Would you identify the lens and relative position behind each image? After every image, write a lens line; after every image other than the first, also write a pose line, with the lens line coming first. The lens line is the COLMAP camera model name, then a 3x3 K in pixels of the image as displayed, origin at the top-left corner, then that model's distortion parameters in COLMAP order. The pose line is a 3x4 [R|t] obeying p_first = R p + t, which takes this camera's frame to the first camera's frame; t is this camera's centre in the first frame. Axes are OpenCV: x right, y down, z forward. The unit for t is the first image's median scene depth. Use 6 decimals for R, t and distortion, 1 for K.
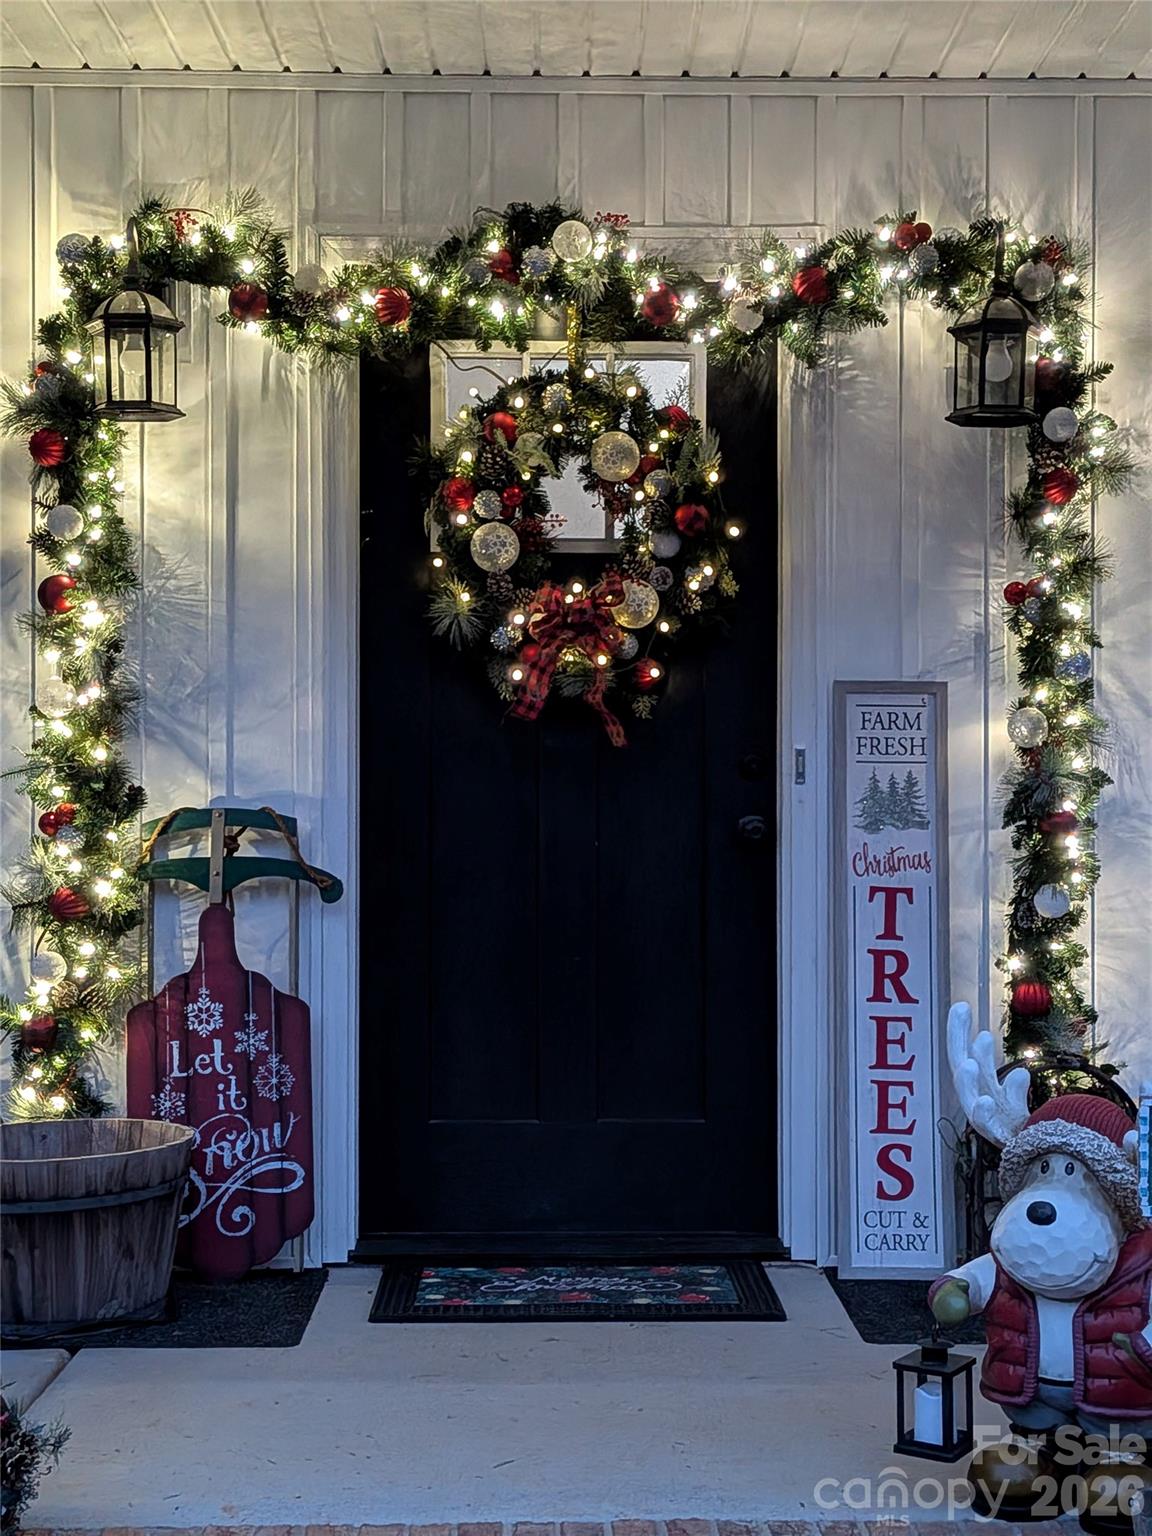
lens RADIAL K [[1149.1, 0, 461.2], [0, 1149.1, 784.5], [0, 0, 1]] dist [0.006153, 0.007114]
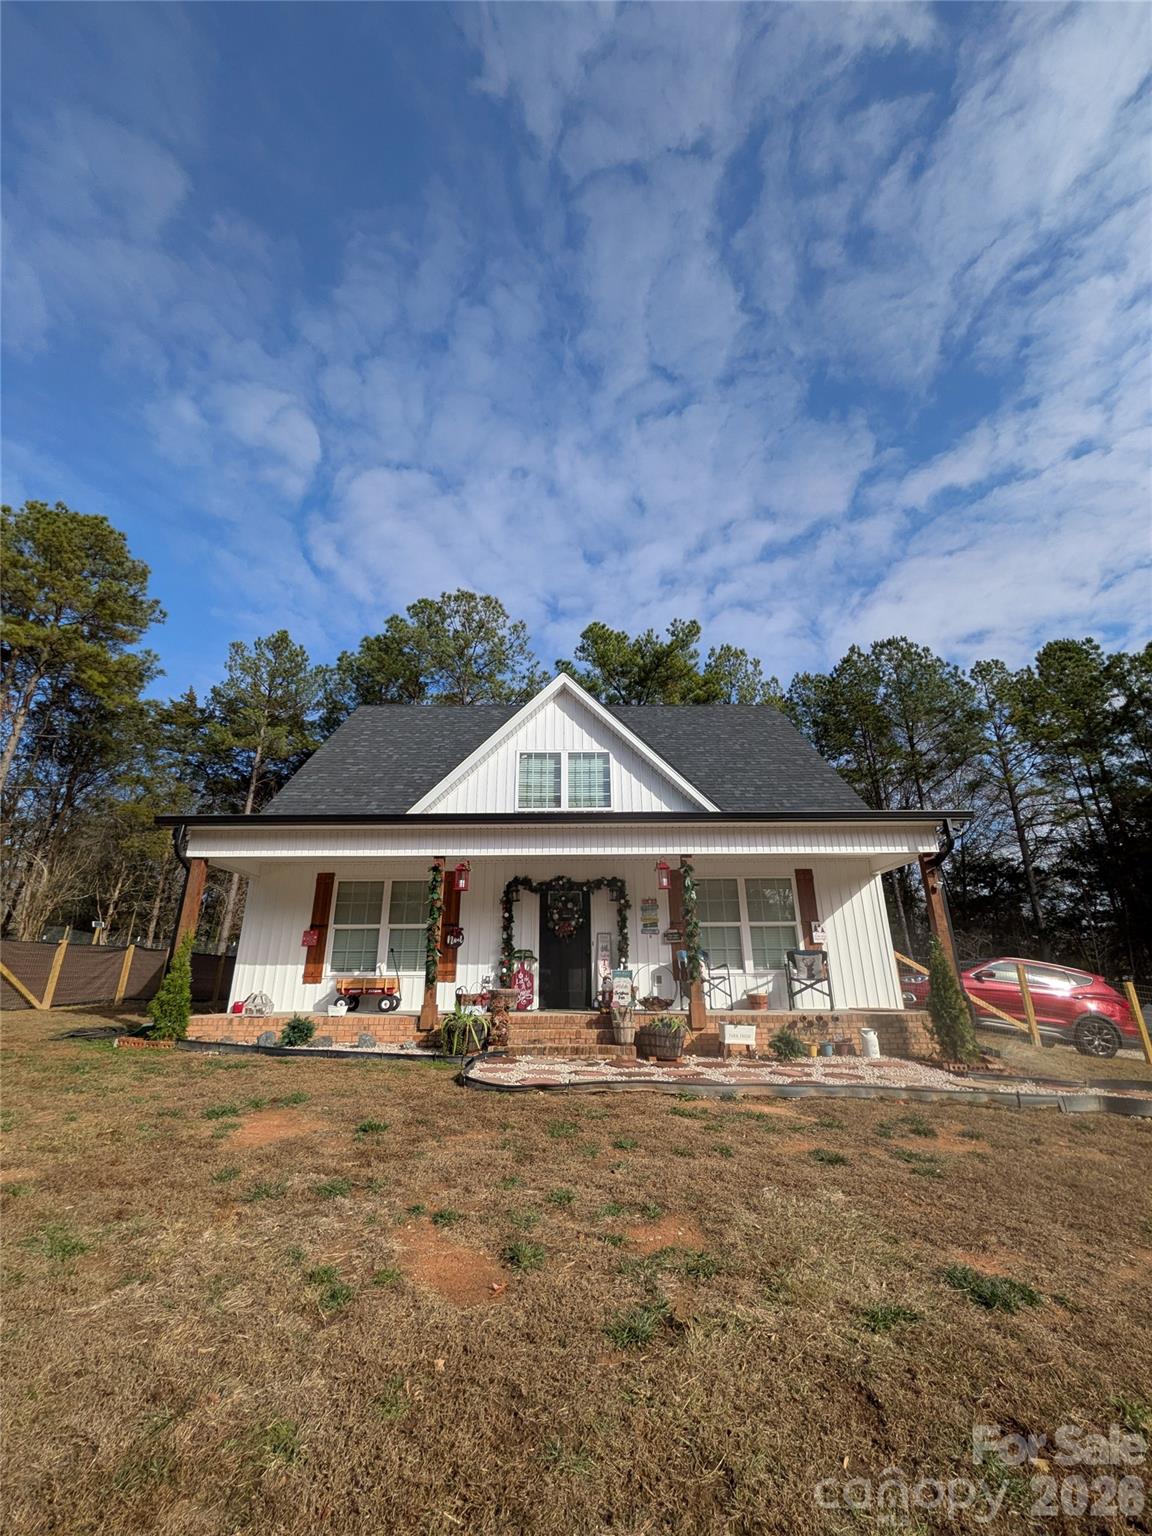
lens RADIAL K [[623.0, 0, 572.4], [0, 623.0, 759.4], [0, 0, 1]] dist [0.000217, -0.000146]
pose [[0.999266, -0.019172, -0.033174, 0.324789], [0.006391, 0.937075, -0.349070, 0.310120], [0.037779, 0.348602, 0.936509, -3.705079]]
